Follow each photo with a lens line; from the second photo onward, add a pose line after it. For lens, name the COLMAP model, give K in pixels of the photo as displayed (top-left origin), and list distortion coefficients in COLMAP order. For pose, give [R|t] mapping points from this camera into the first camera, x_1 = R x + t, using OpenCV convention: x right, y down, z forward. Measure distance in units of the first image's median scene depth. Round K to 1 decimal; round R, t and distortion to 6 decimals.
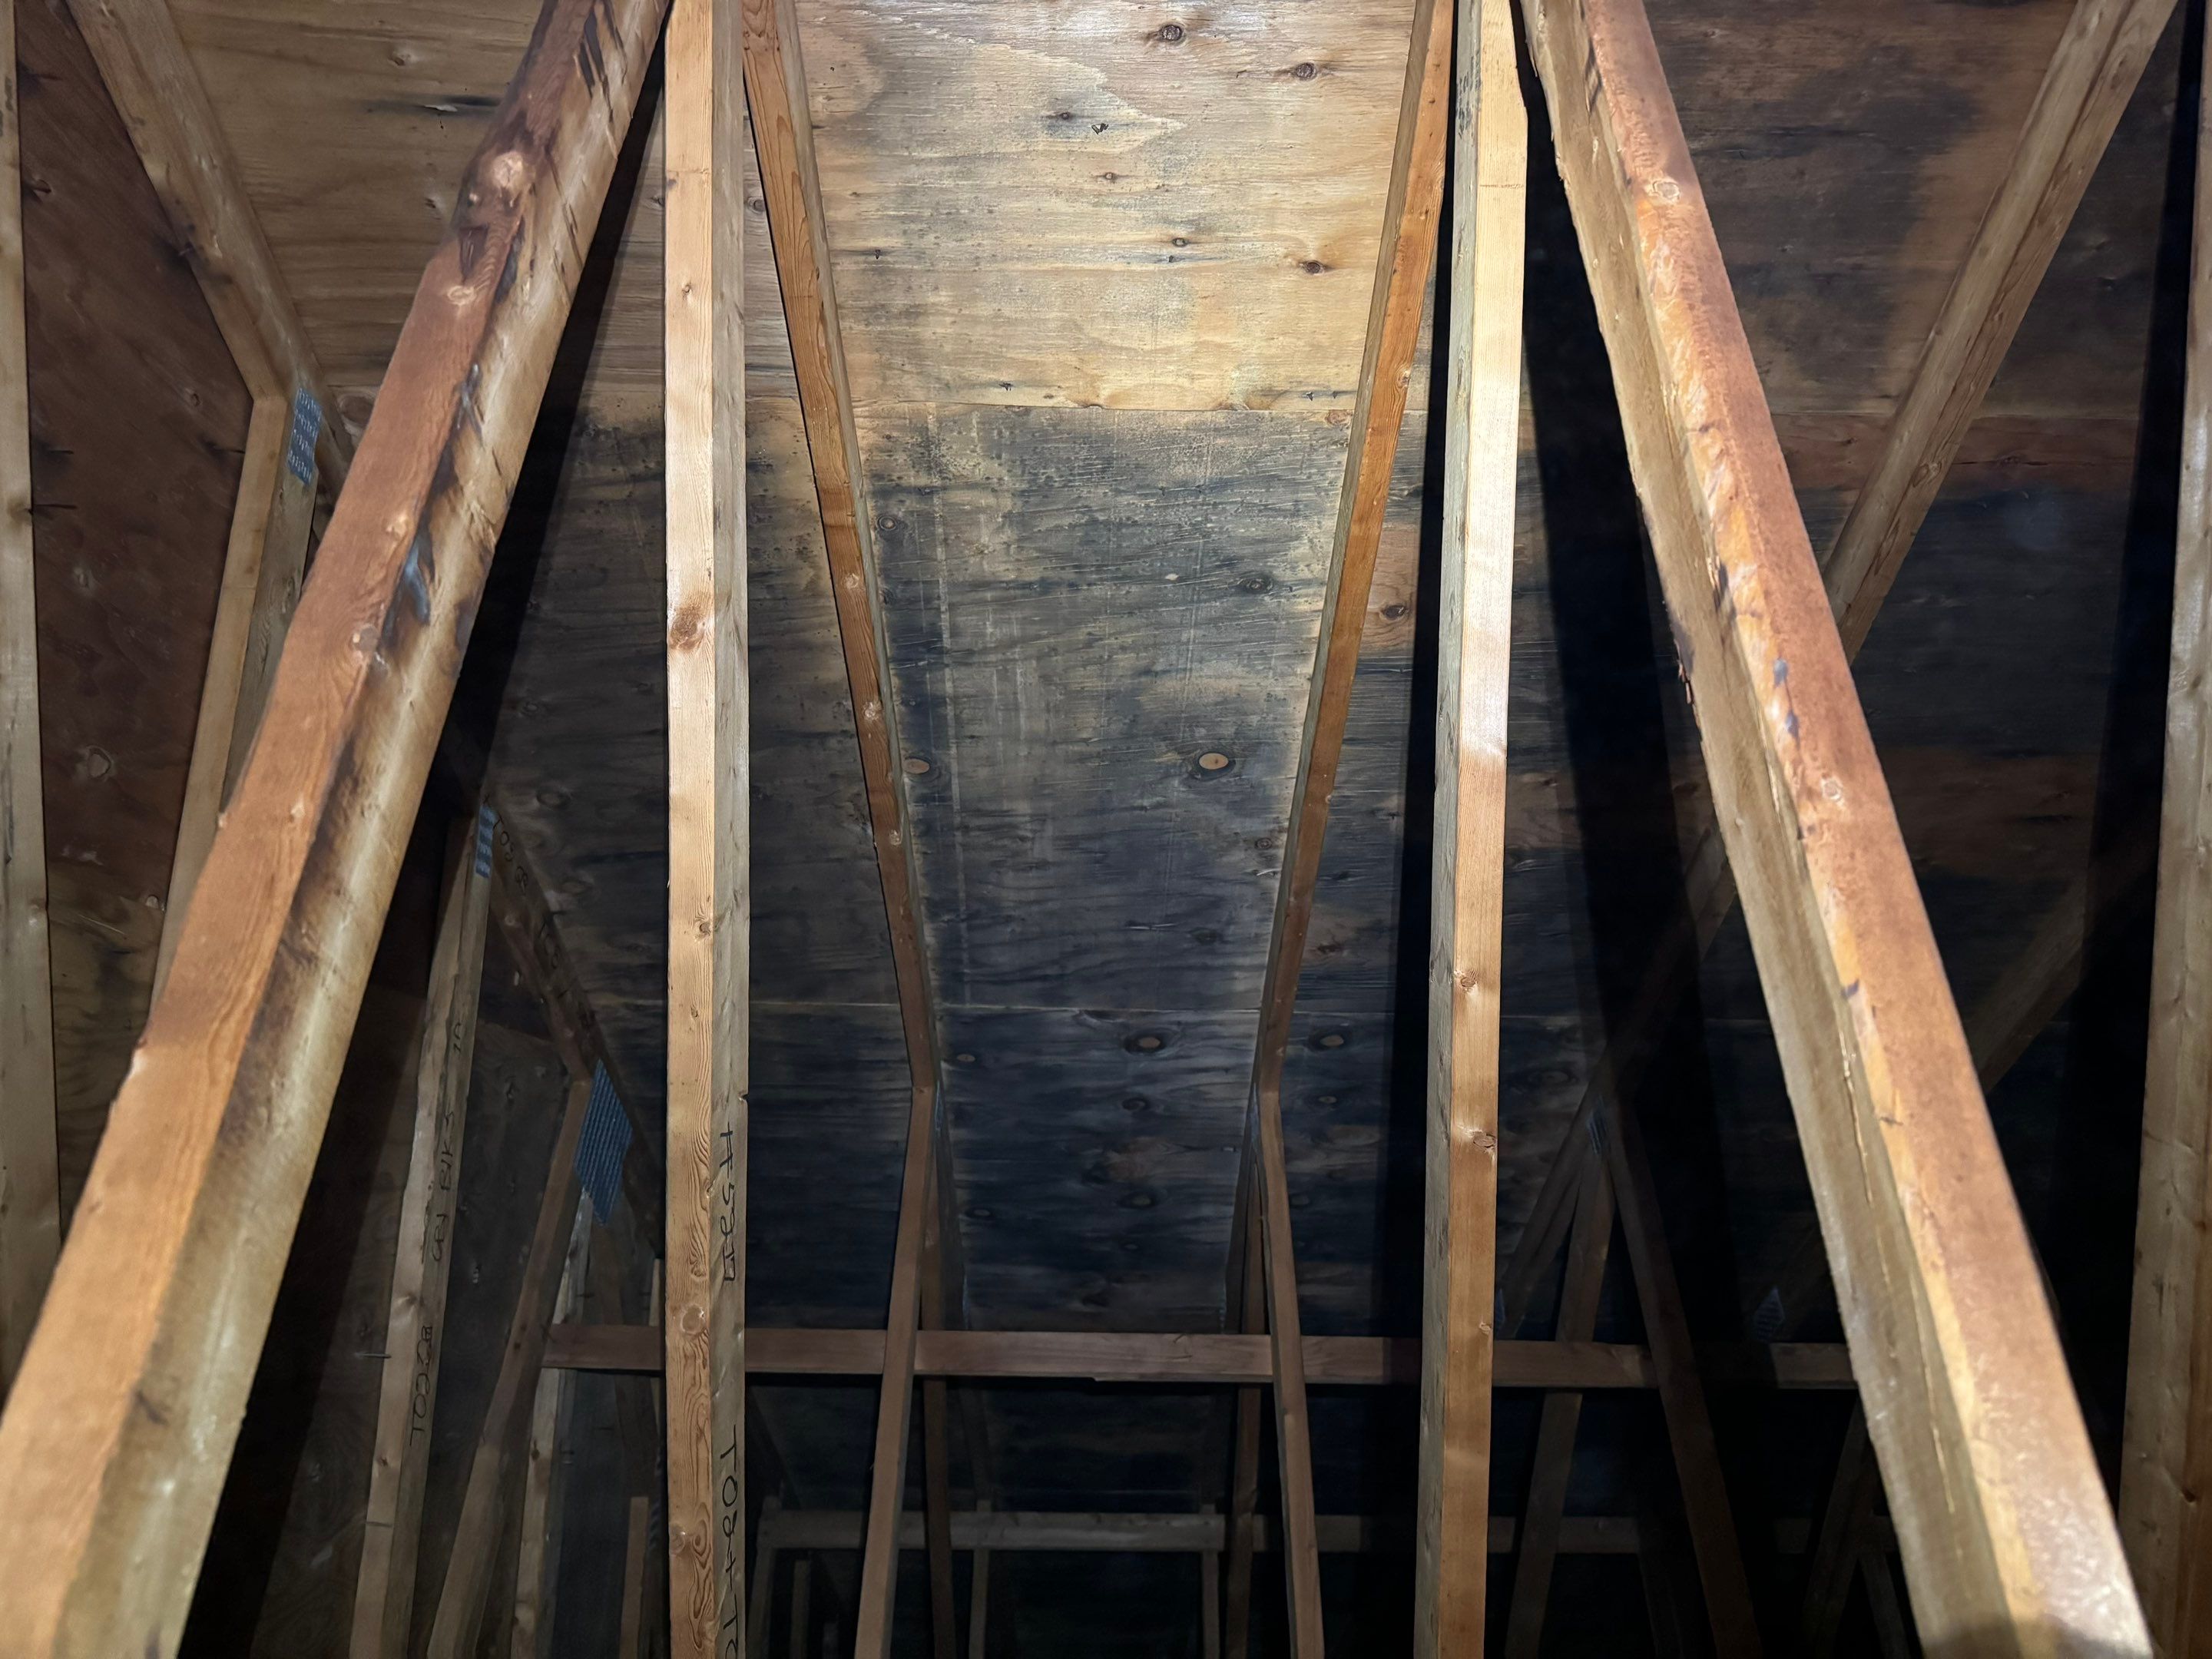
lens RADIAL K [[1570.2, 0, 1125.9], [0, 1570.2, 813.0], [0, 0, 1]] dist [0.020541, -0.023521]
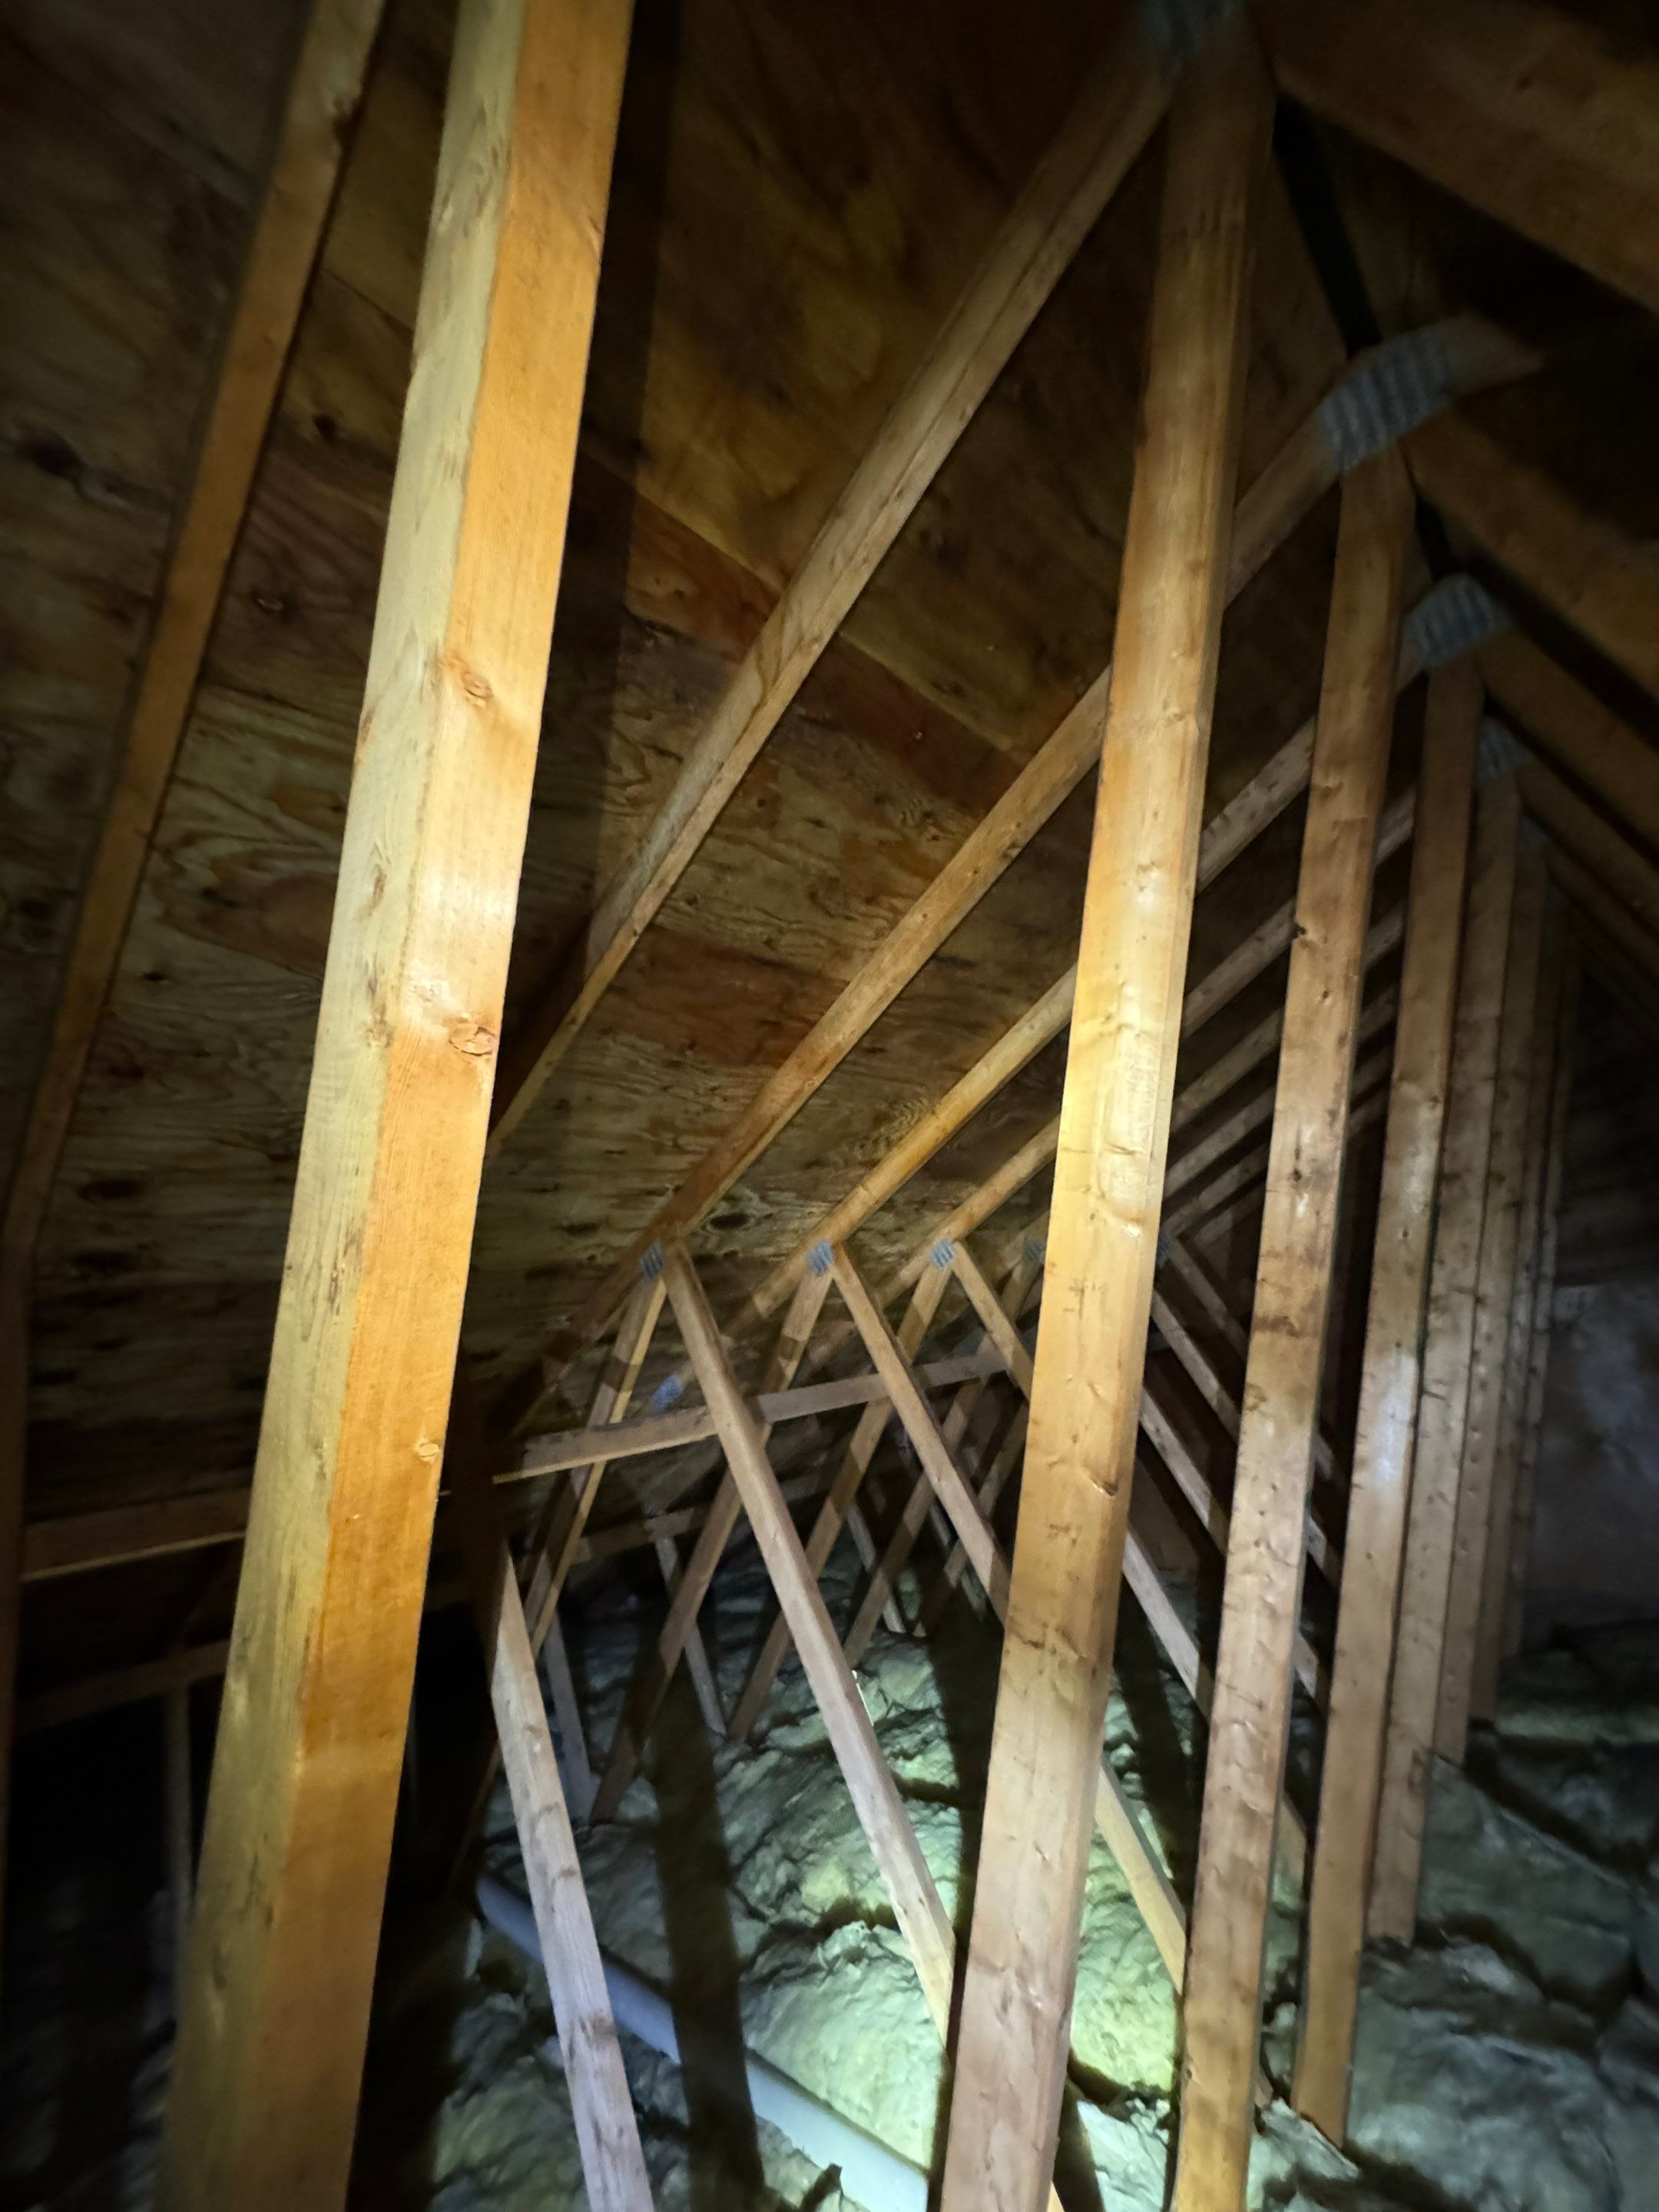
lens RADIAL K [[878.1, 0, 829.5], [0, 878.1, 1106.0], [0, 0, 1]] dist [-0.002122, 0.000521]
pose [[0.698572, 0.091964, 0.709605, 0.094372], [-0.057825, 0.995718, -0.072119, 0.188684], [-0.713199, 0.009347, 0.700899, 0.580632]]
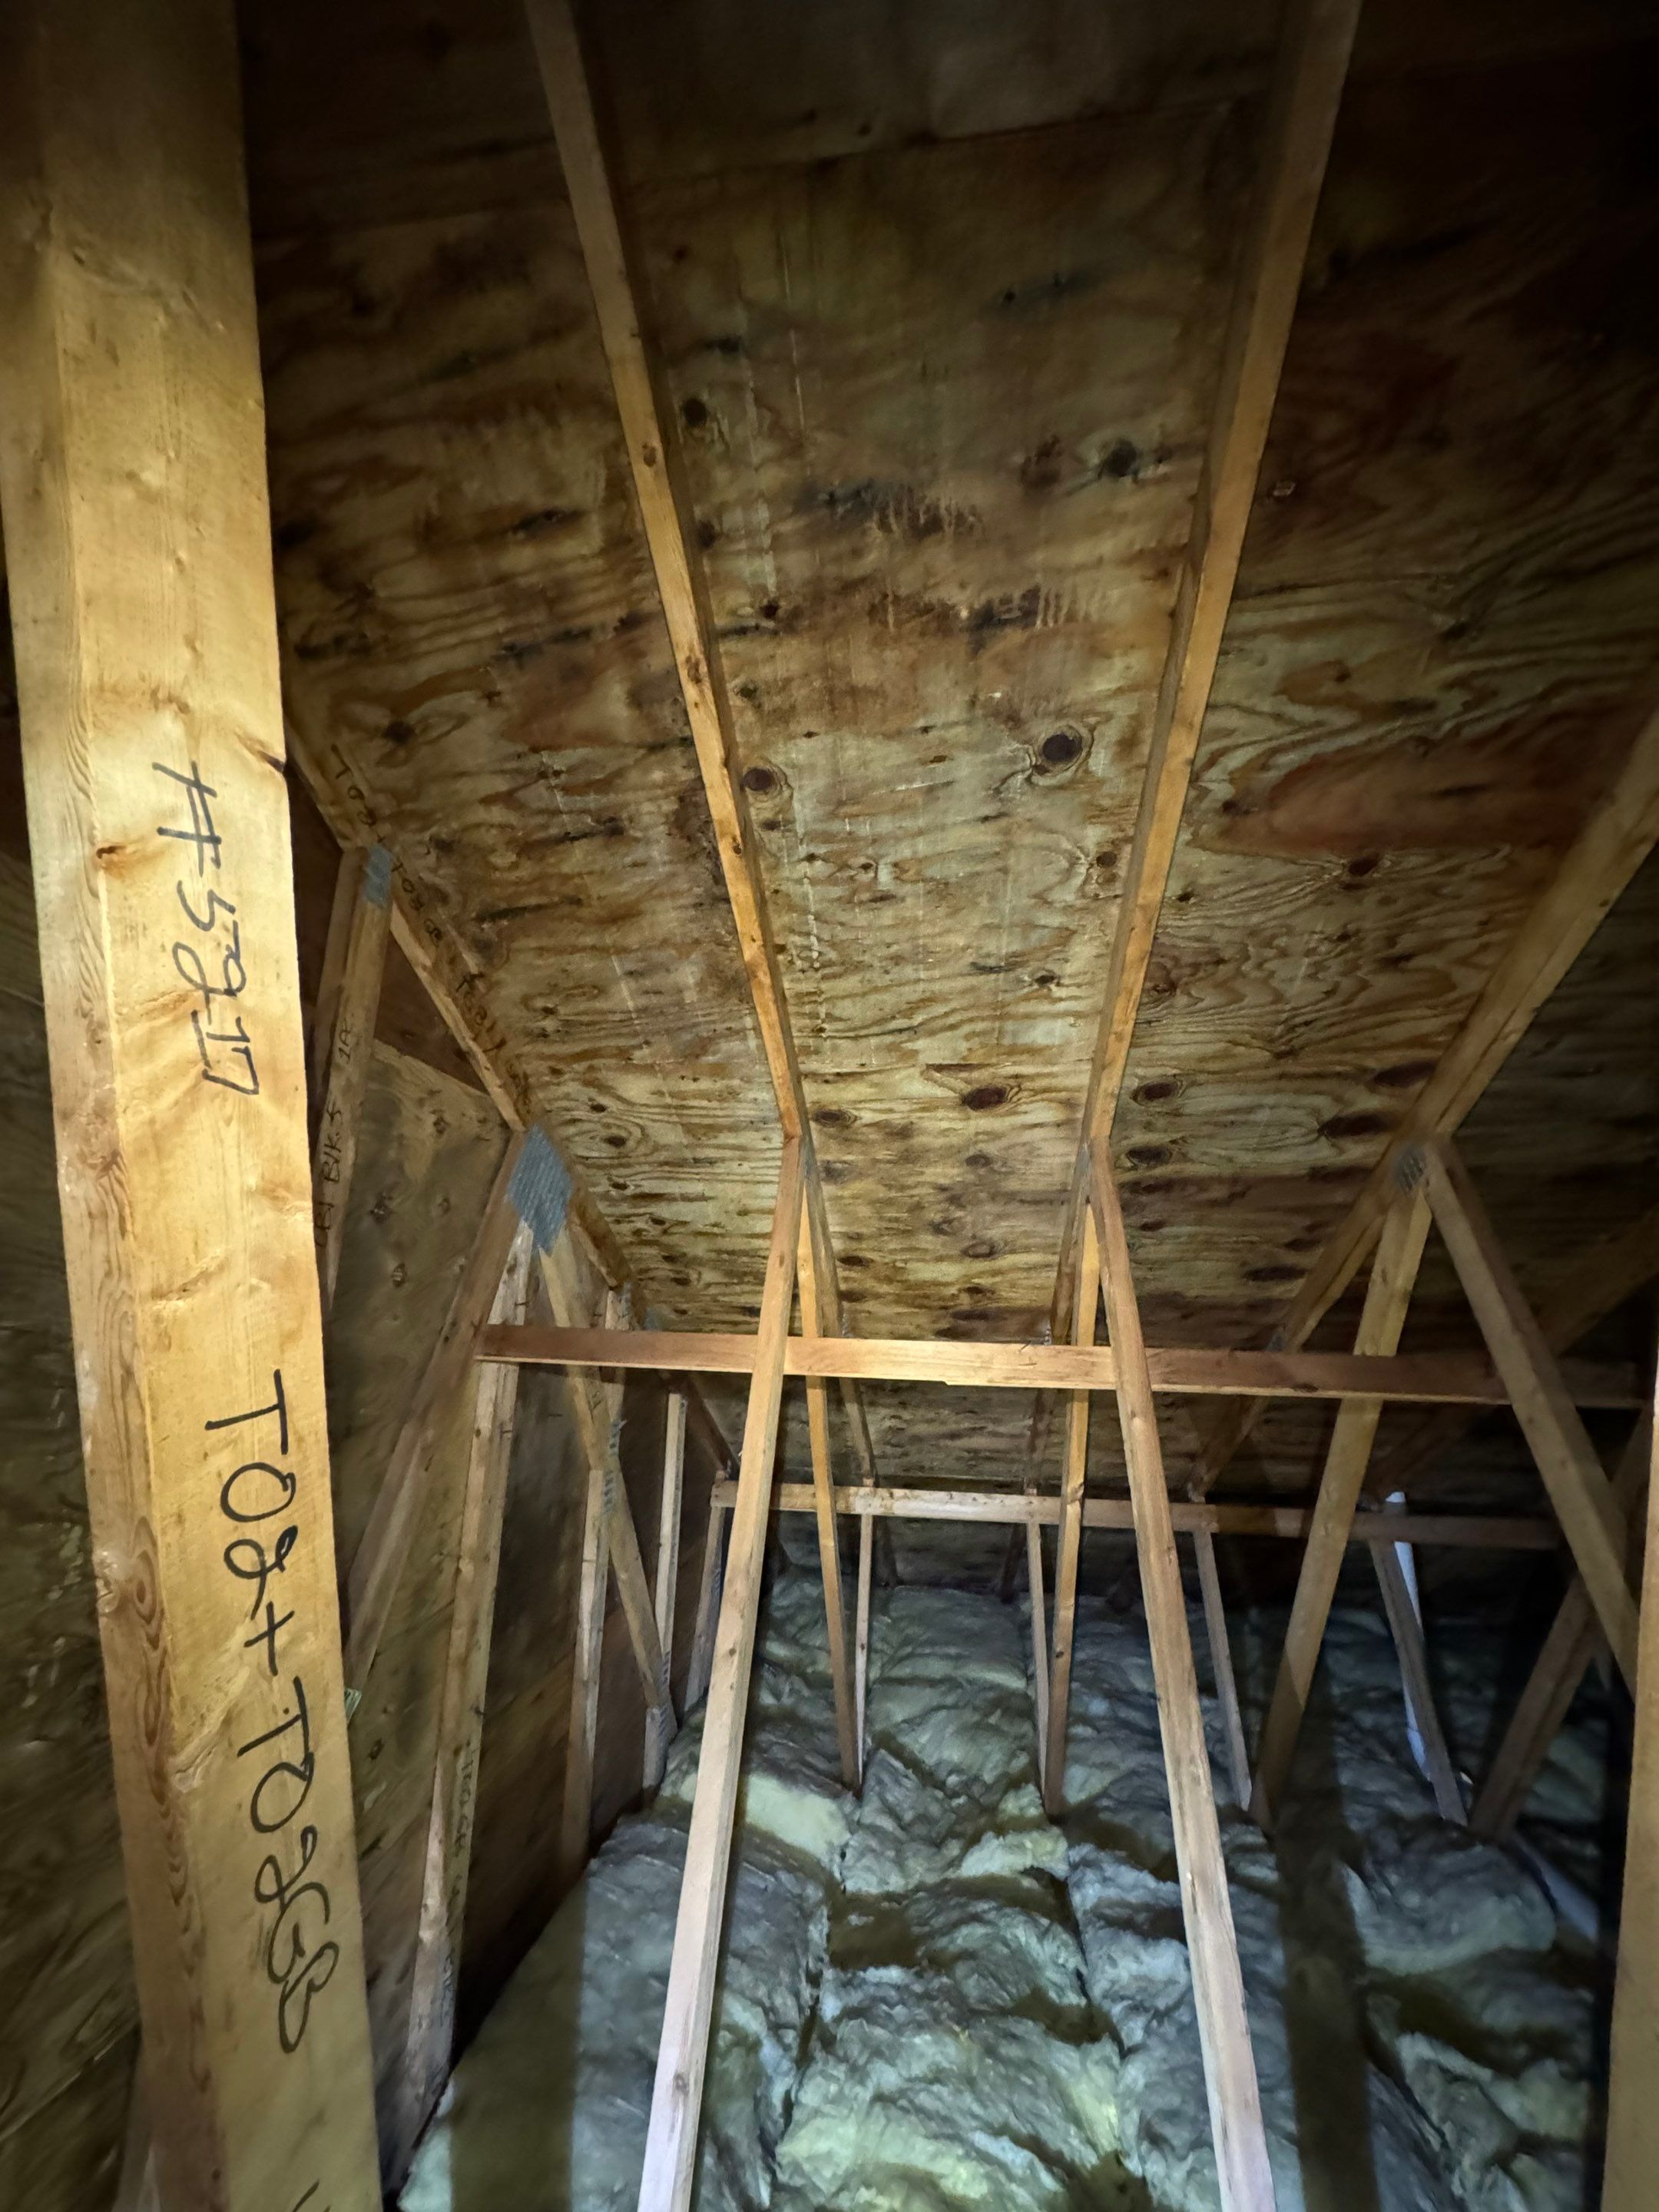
lens RADIAL K [[878.1, 0, 829.5], [0, 878.1, 1106.0], [0, 0, 1]] dist [-0.002122, 0.000521]
pose [[0.989318, -0.020071, -0.144387, -0.013167], [0.022188, 0.999668, 0.013065, 0.245263], [0.144077, -0.016129, 0.989435, 0.601536]]
